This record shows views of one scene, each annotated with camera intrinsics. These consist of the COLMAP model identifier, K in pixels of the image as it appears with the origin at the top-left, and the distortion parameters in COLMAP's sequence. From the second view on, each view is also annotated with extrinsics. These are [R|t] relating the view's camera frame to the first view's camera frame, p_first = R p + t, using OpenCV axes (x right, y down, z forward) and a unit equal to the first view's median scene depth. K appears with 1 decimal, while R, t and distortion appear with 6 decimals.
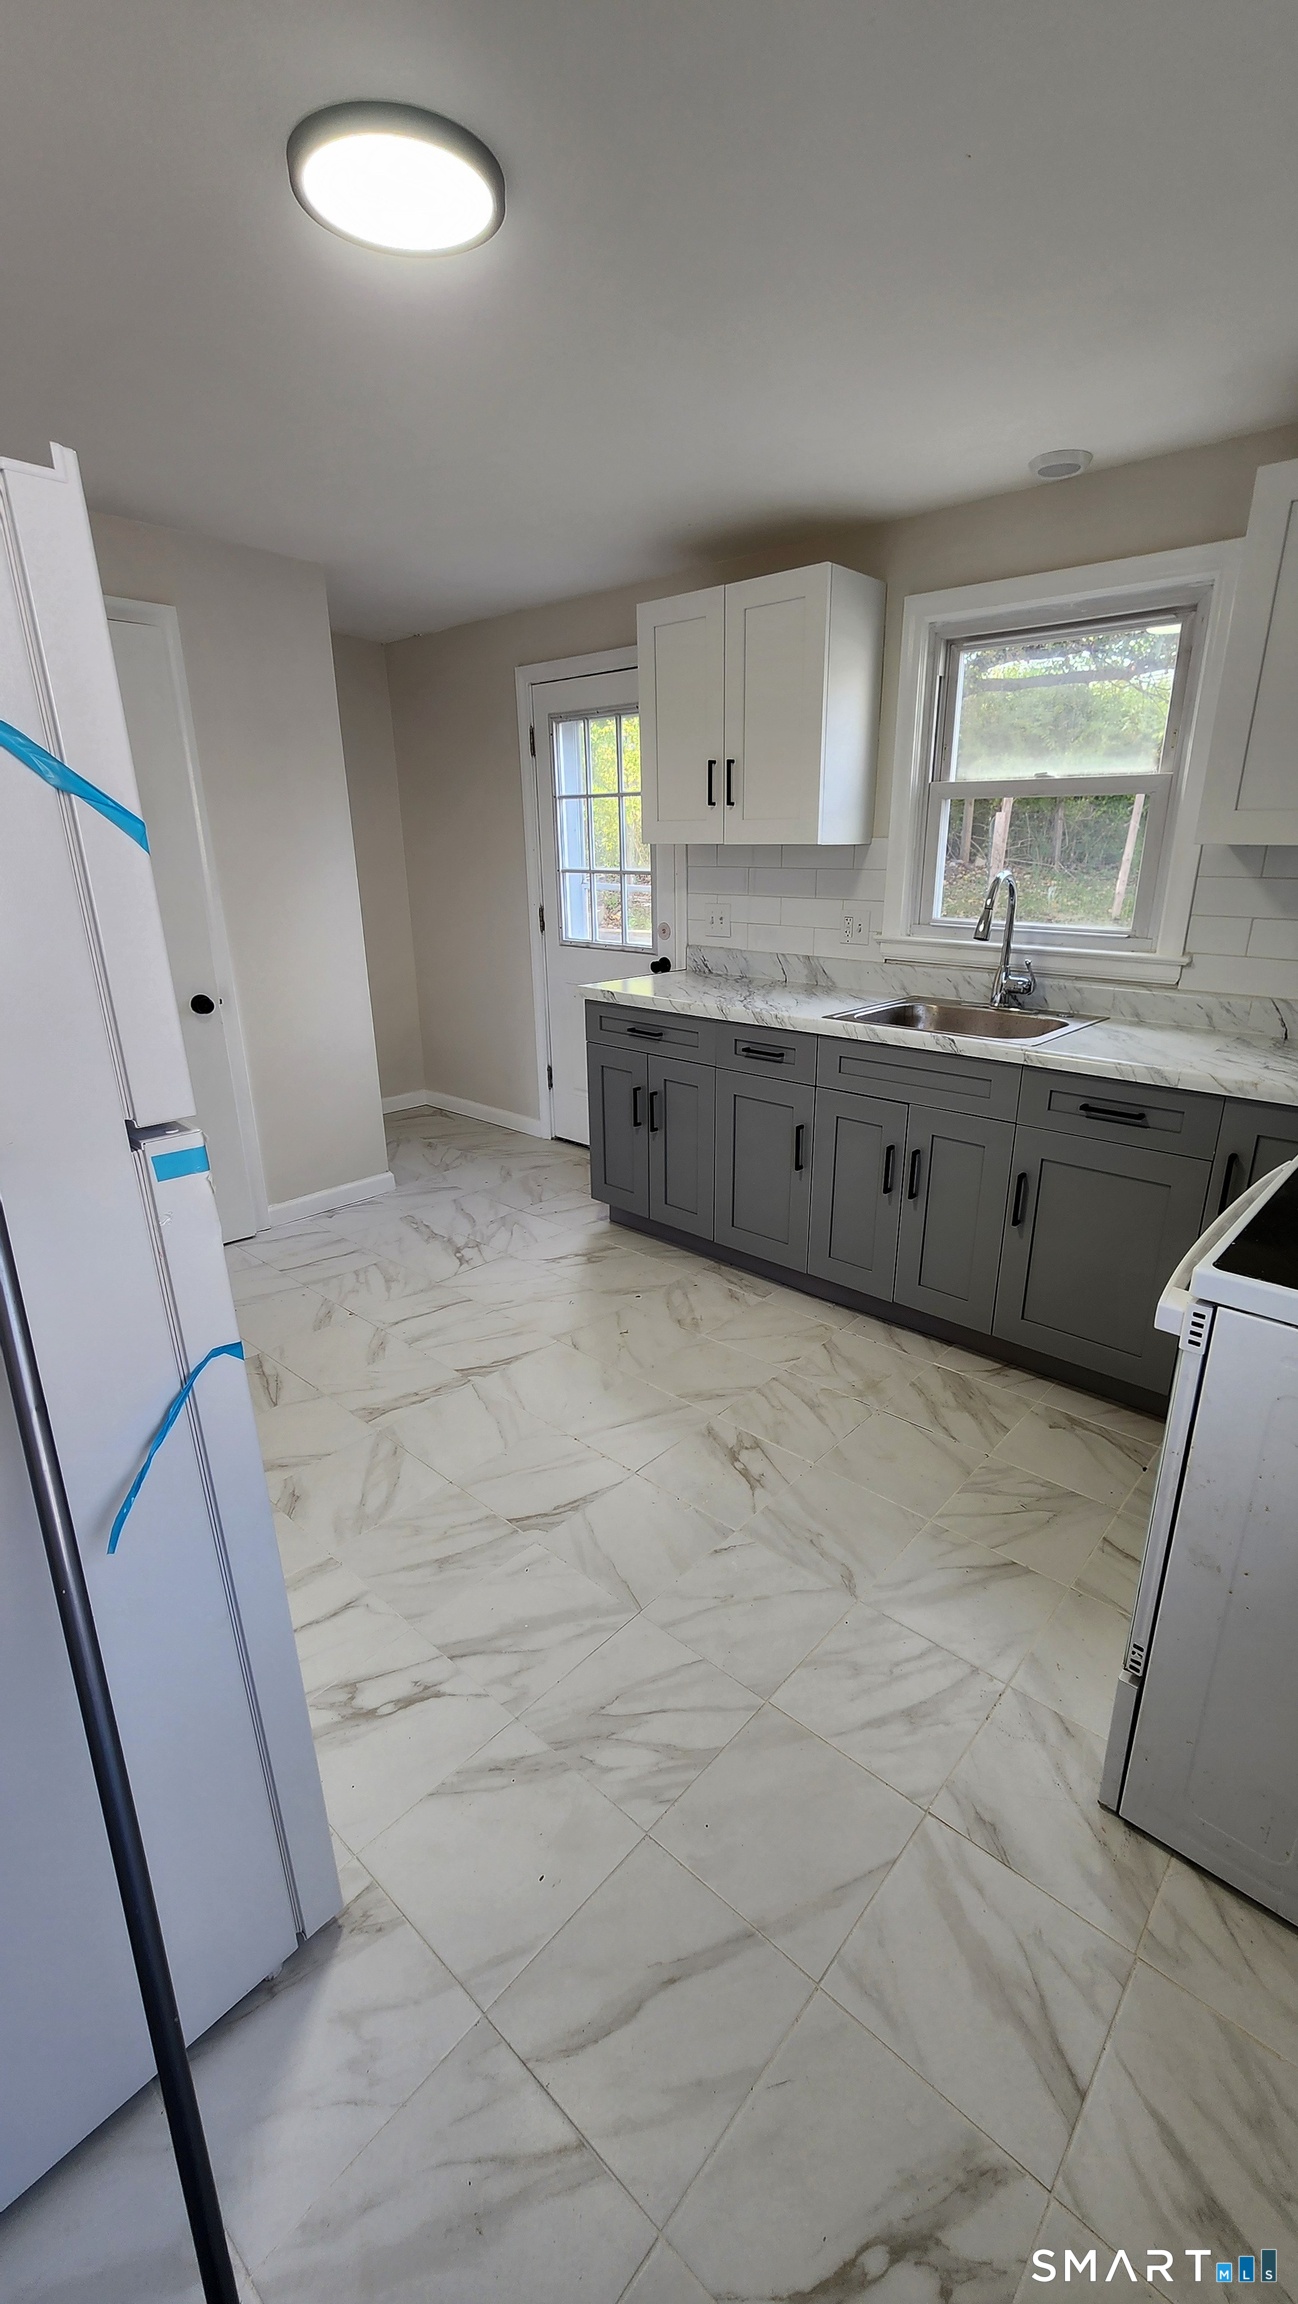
lens RADIAL K [[948.2, 0, 686.8], [0, 948.2, 1154.0], [0, 0, 1]] dist [0.000225, -0.000792]
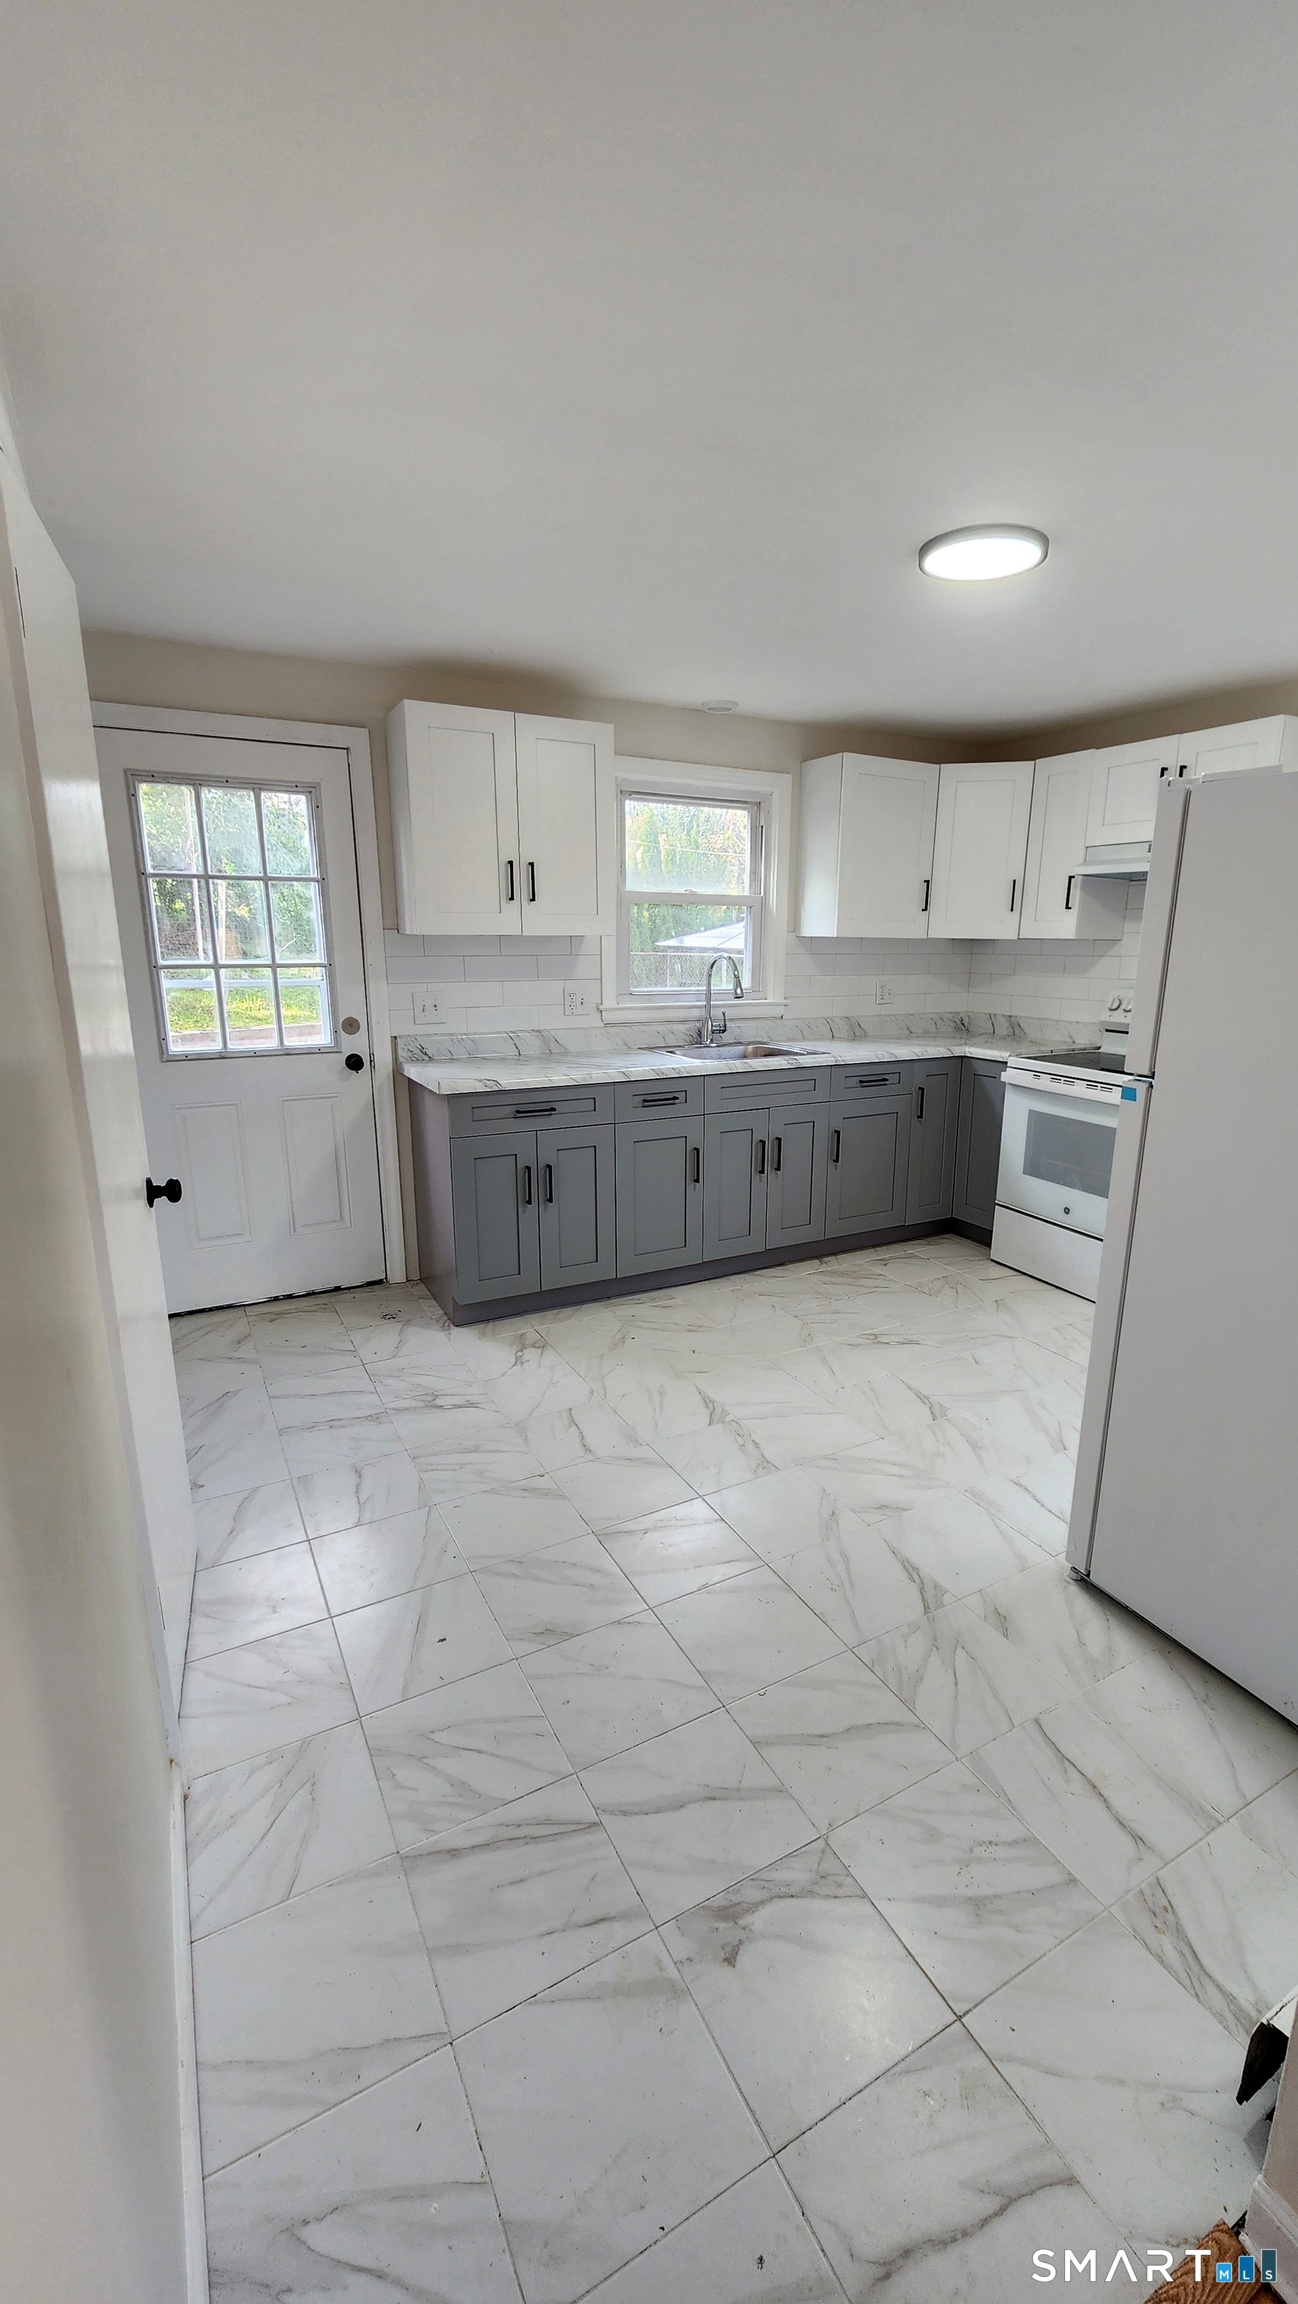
lens RADIAL K [[948.2, 0, 686.8], [0, 948.2, 1154.0], [0, 0, 1]] dist [0.000225, -0.000792]
pose [[0.340508, -0.211981, 0.916034, -1.094744], [0.287290, 0.951118, 0.113308, -0.175654], [-0.895276, 0.224586, 0.384763, 0.523212]]
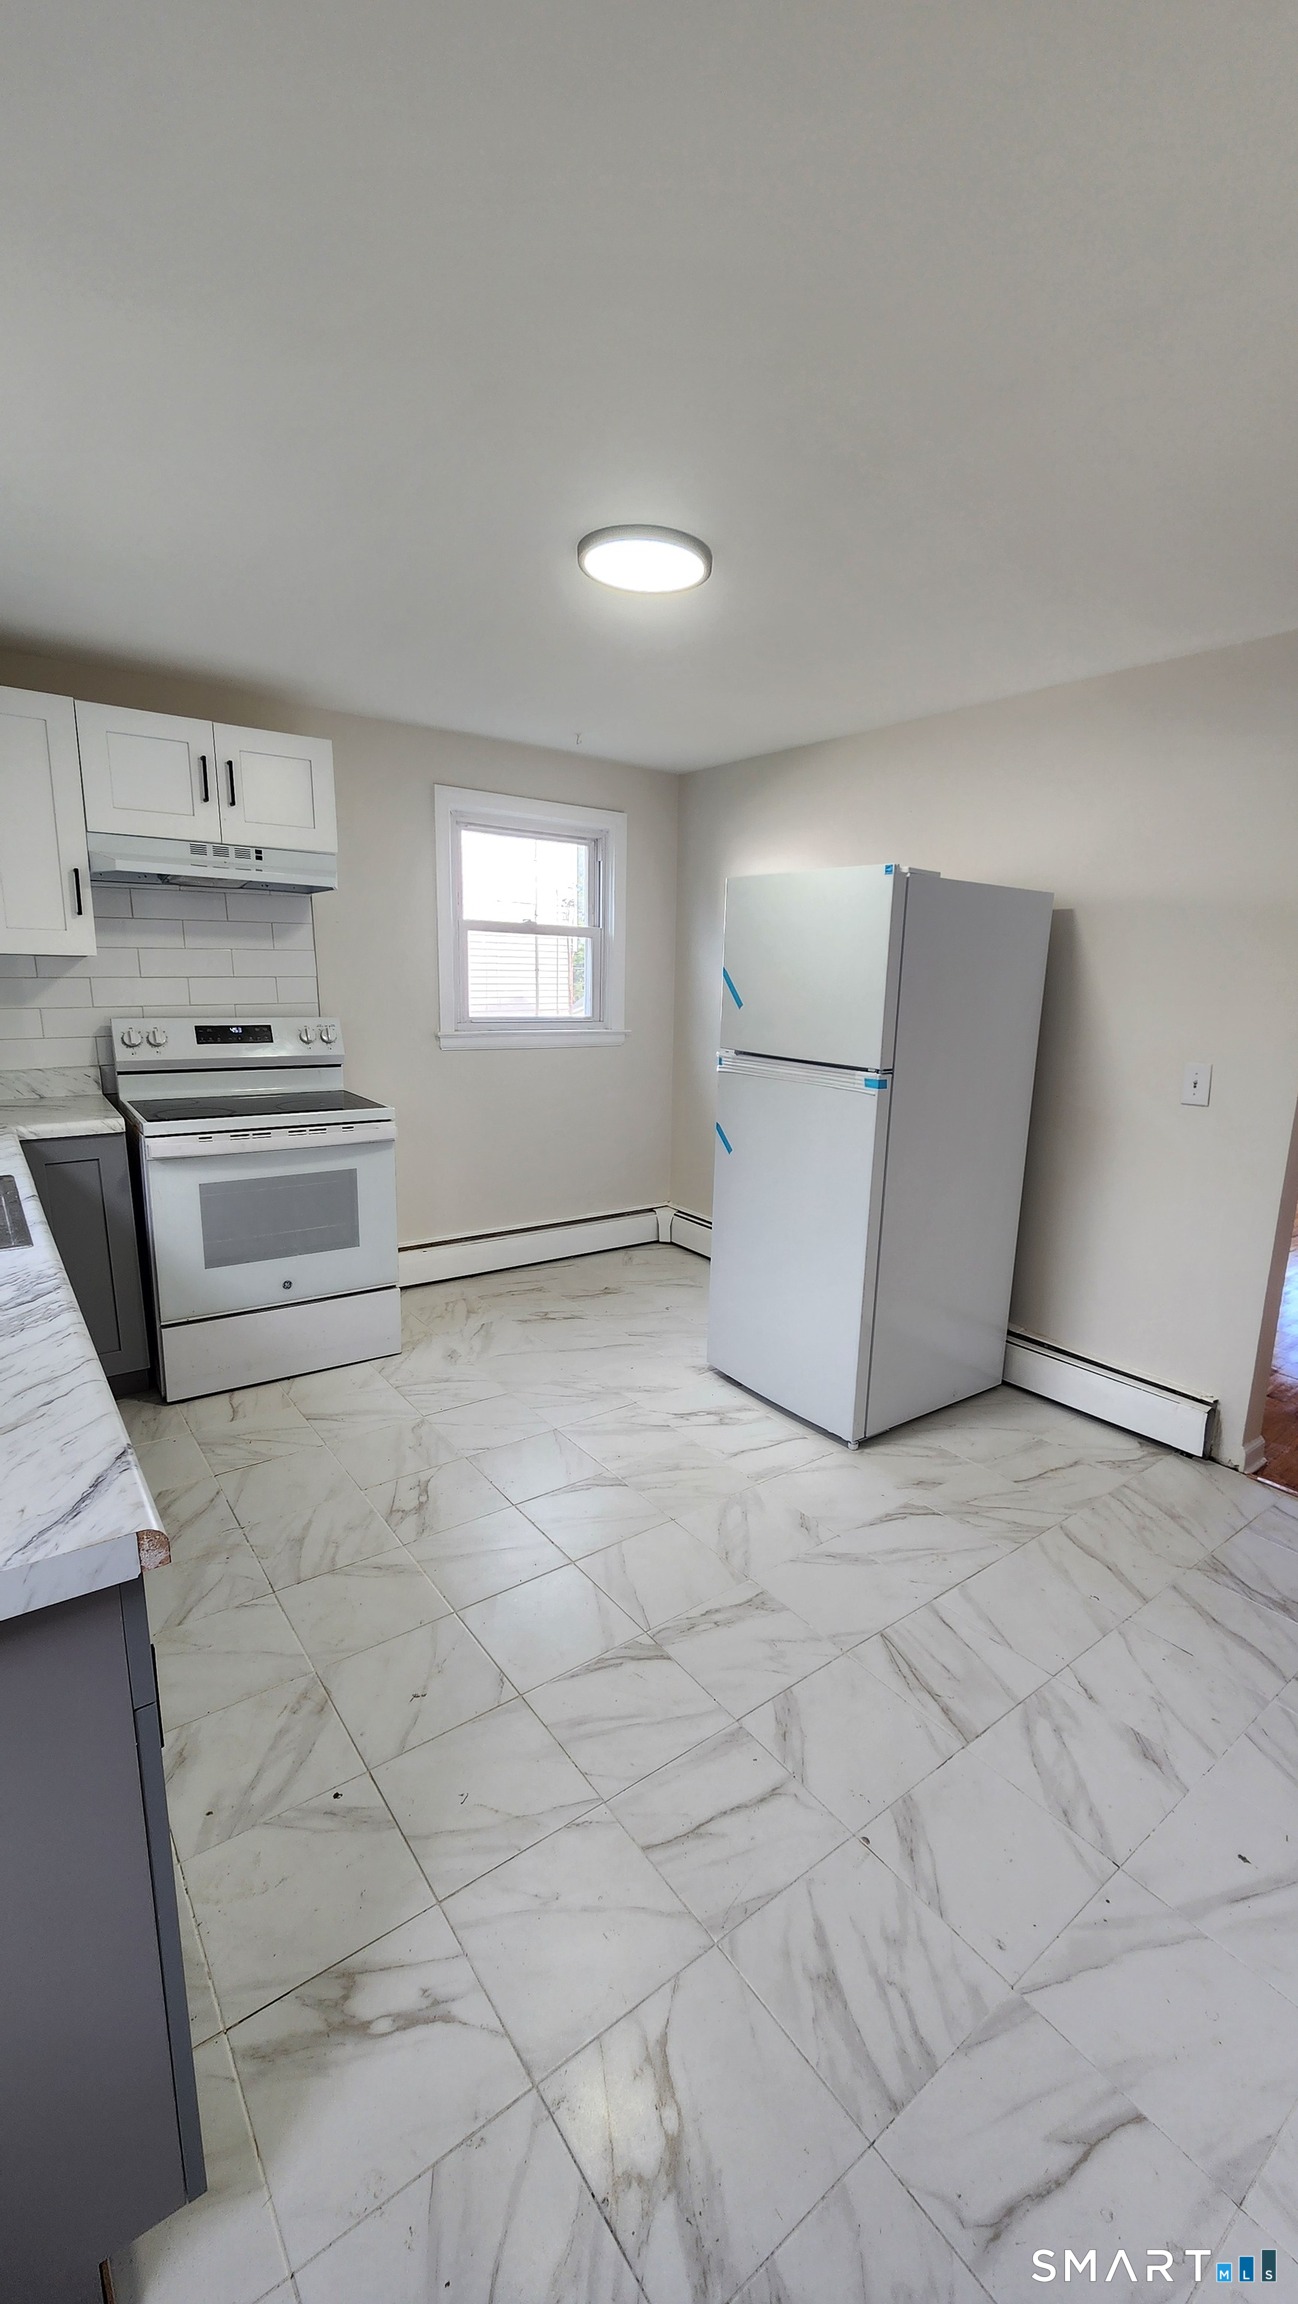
lens RADIAL K [[948.2, 0, 686.8], [0, 948.2, 1154.0], [0, 0, 1]] dist [0.000225, -0.000792]
pose [[-0.980130, -0.063998, 0.187749, -0.352518], [0.036259, 0.872767, 0.486788, -0.455799], [-0.195015, 0.483923, -0.853105, 1.369567]]
